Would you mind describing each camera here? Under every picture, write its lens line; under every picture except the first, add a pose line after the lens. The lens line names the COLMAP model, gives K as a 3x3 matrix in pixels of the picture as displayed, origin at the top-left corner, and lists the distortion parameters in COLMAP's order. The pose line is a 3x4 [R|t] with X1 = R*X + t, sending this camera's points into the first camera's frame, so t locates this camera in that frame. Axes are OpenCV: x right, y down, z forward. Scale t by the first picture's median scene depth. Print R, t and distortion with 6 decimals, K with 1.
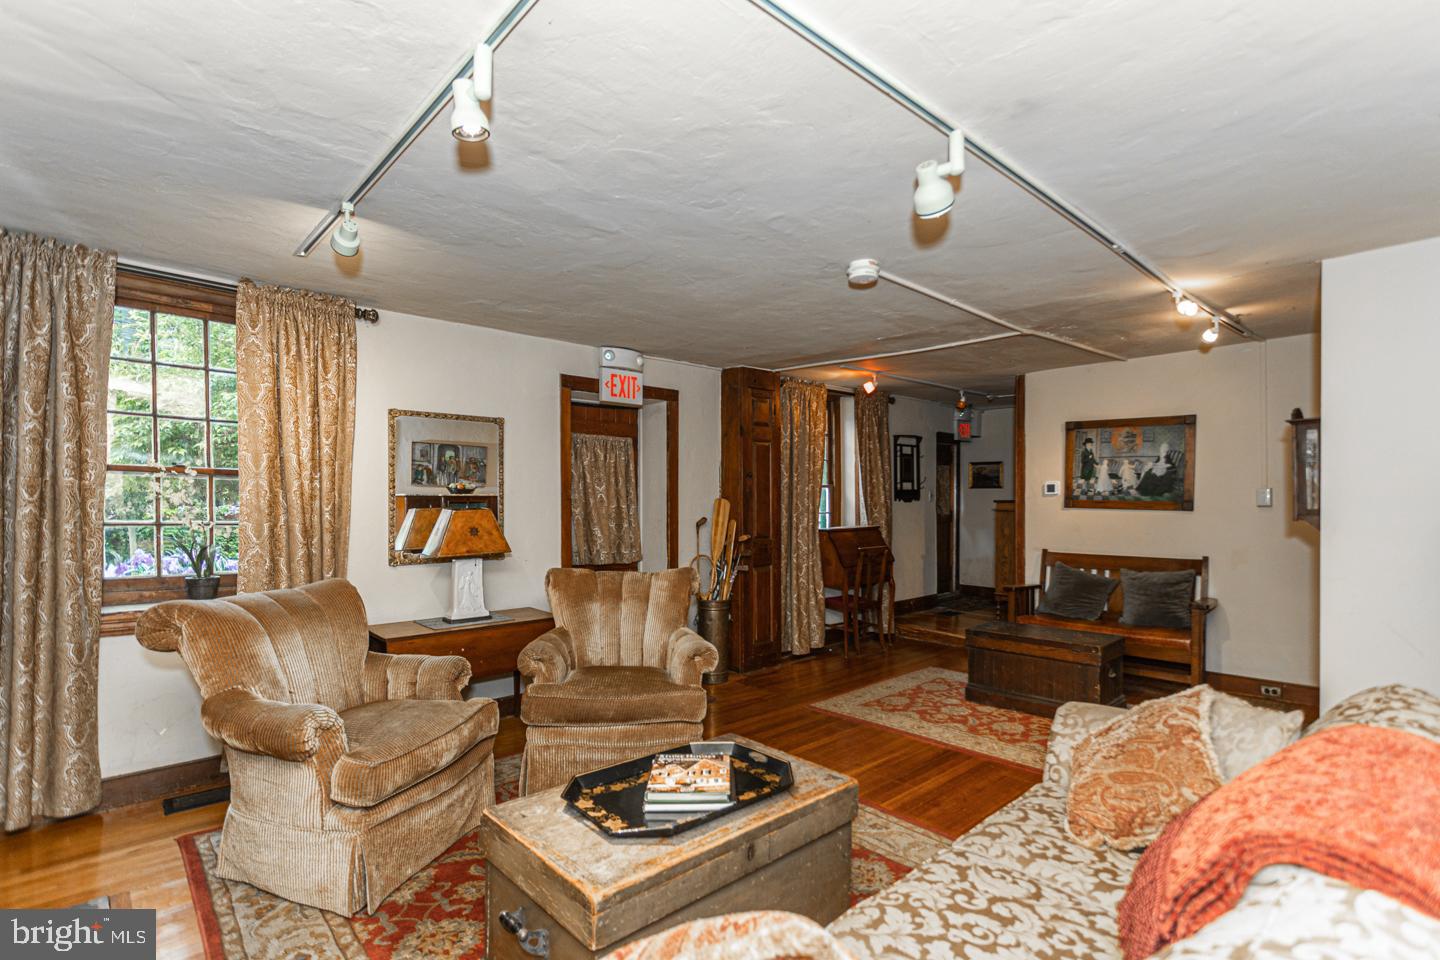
lens RADIAL K [[690.3, 0, 711.7], [0, 690.3, 500.4], [0, 0, 1]] dist [-0.001153, 0.000884]
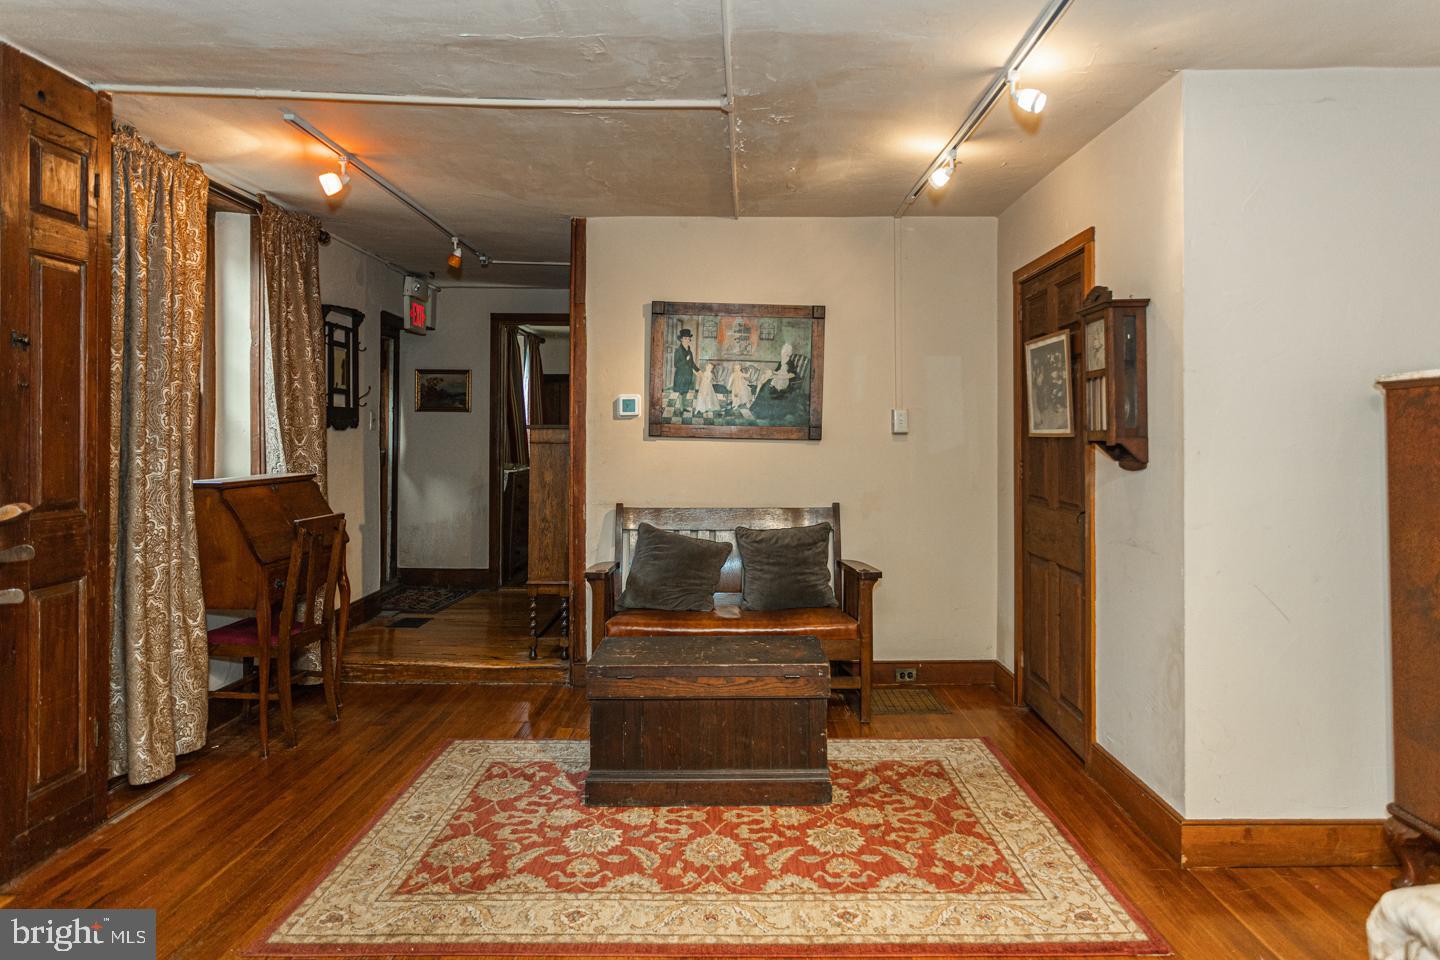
lens RADIAL K [[883.2, 0, 724.9], [0, 883.2, 435.7], [0, 0, 1]] dist [-0.003661, 0.000180]
pose [[0.668653, 0.008707, 0.743524, -0.043726], [-0.002688, 0.999953, -0.009293, 0.016779], [-0.743570, 0.004216, 0.668645, 0.399537]]
